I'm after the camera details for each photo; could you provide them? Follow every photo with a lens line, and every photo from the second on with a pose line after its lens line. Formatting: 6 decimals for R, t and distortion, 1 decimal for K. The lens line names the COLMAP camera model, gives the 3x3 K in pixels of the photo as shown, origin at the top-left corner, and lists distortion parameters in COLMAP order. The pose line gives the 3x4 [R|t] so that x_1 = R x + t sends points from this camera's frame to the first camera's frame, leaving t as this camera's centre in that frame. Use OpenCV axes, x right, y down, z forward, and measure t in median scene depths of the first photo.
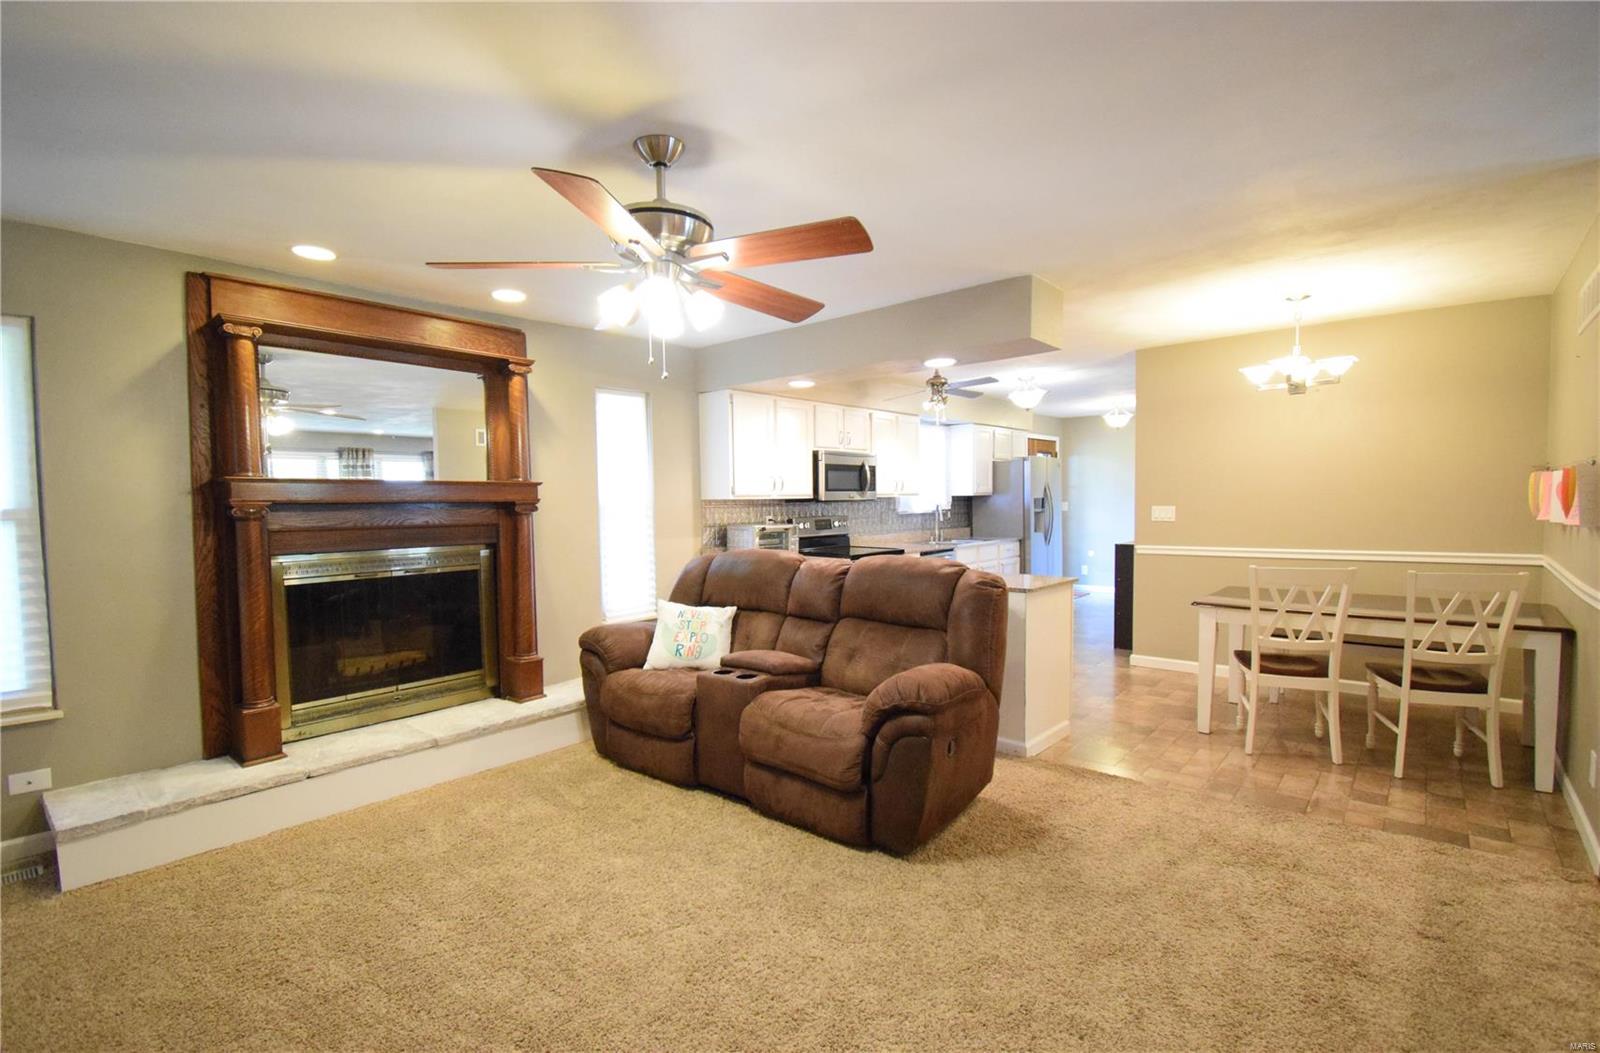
lens RADIAL K [[725.8, 0, 787.4], [0, 725.8, 542.8], [0, 0, 1]] dist [0.019985, -0.022525]
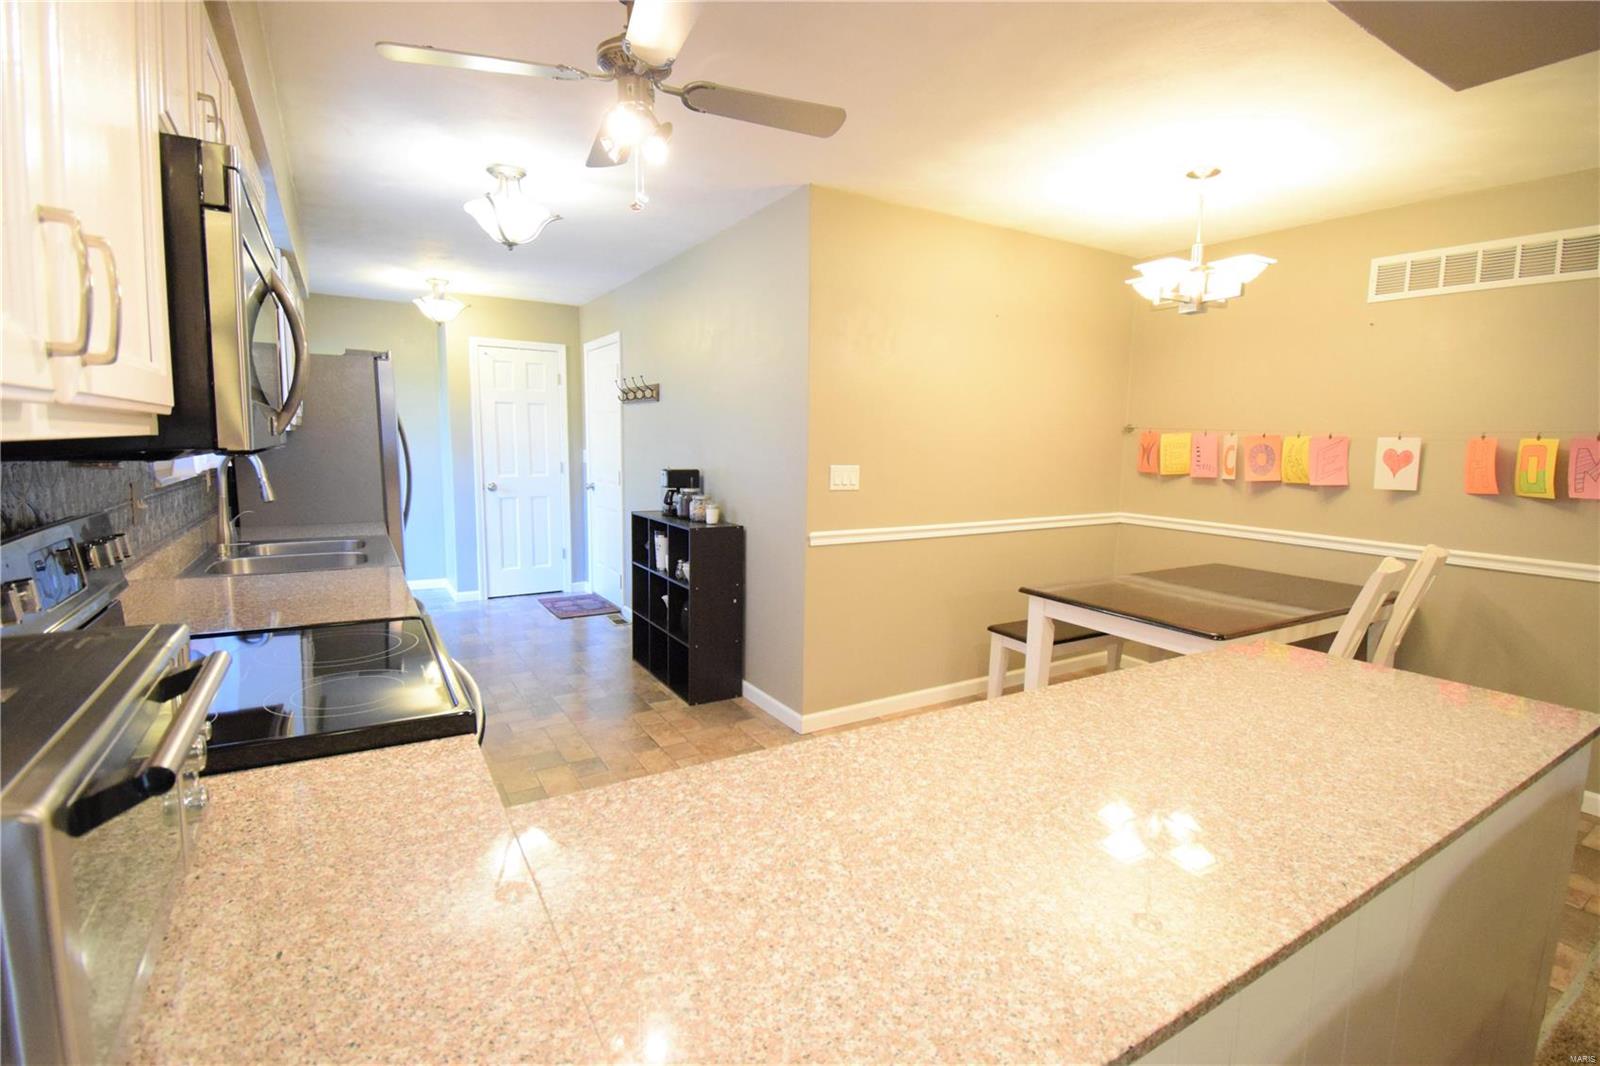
lens RADIAL K [[736.3, 0, 808.3], [0, 736.3, 527.2], [0, 0, 1]] dist [0.021110, -0.022619]
pose [[0.286869, -0.091504, 0.953590, -0.124460], [0.032813, 0.995782, 0.085681, -0.075715], [-0.957408, 0.006711, 0.288661, 1.234562]]
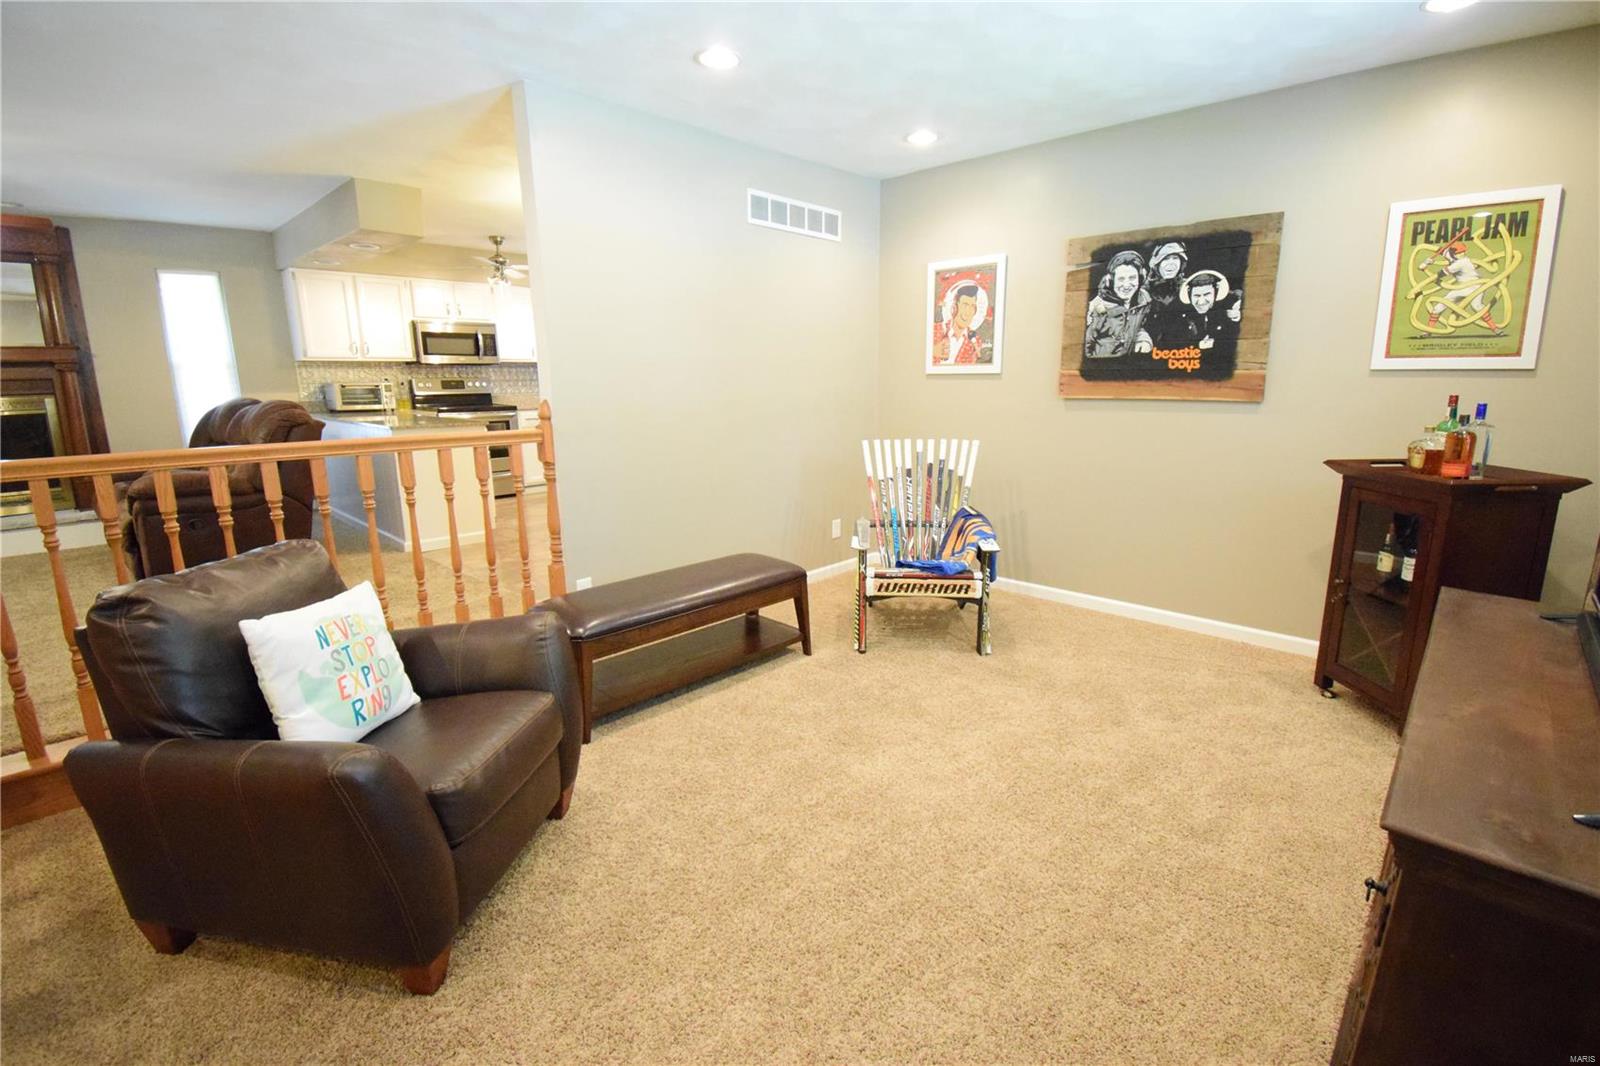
lens RADIAL K [[707.9, 0, 807.3], [0, 707.9, 527.0], [0, 0, 1]] dist [0.023064, -0.028033]
pose [[0.999402, 0.013486, -0.031827, 1.093550], [-0.008519, 0.988448, 0.151318, 0.039953], [0.033500, -0.150957, 0.987973, -0.275389]]
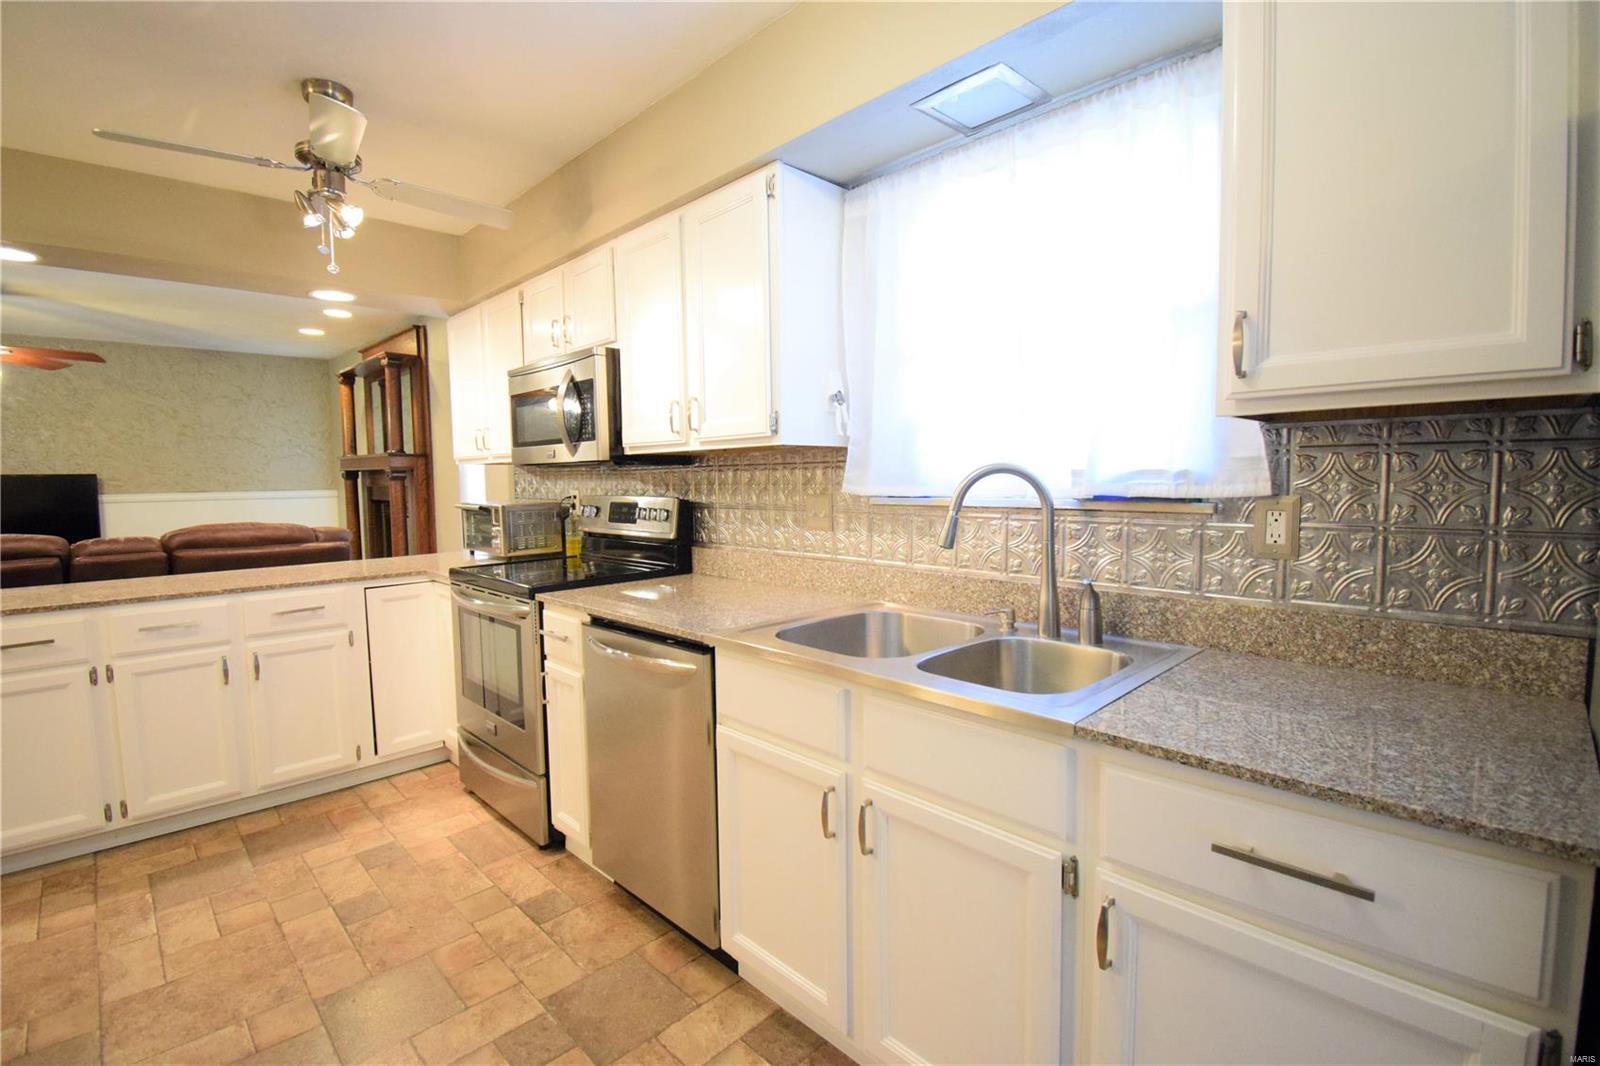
lens RADIAL K [[707.9, 0, 807.3], [0, 707.9, 527.0], [0, 0, 1]] dist [0.023064, -0.028033]
pose [[-0.062917, 0.081665, -0.994672, 0.851551], [-0.049130, 0.995185, 0.084815, -0.101751], [0.996809, 0.054205, -0.058601, 1.881580]]
